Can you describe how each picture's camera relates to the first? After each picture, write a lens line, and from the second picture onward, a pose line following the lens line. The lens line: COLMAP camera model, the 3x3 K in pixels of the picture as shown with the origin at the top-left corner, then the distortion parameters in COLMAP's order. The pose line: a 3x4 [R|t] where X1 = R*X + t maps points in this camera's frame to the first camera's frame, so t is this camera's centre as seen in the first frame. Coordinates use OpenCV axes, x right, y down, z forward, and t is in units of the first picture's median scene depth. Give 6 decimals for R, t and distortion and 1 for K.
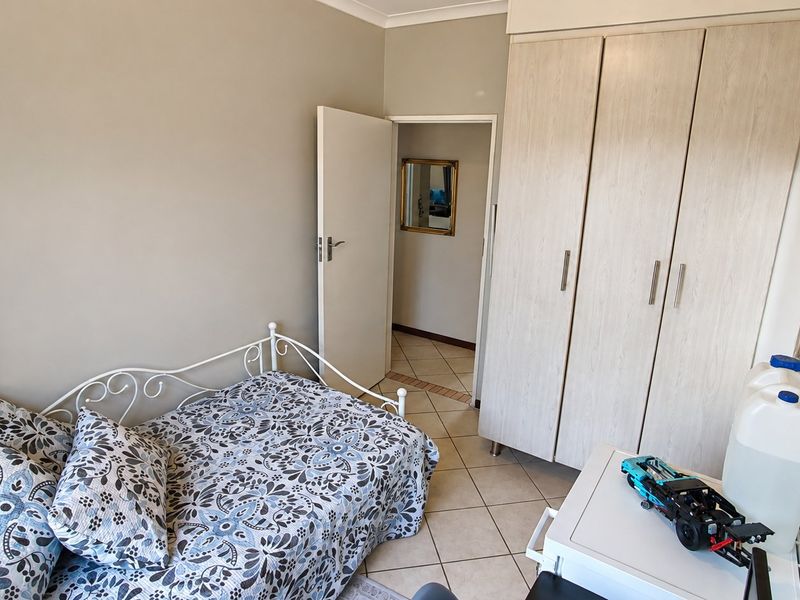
lens RADIAL K [[484.6, 0, 394.8], [0, 484.6, 298.5], [0, 0, 1]] dist [-0.012774, -0.000833]
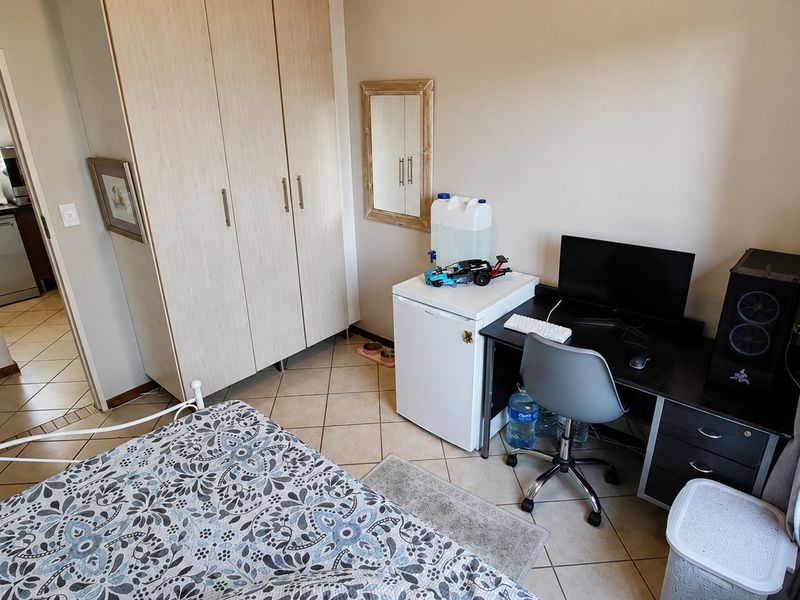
lens RADIAL K [[484.6, 0, 394.8], [0, 484.6, 298.5], [0, 0, 1]] dist [-0.012774, -0.000833]
pose [[0.147879, -0.413227, 0.898541, -0.742967], [0.309346, 0.882269, 0.354833, -0.162589], [-0.939381, 0.225487, 0.258299, 0.442633]]
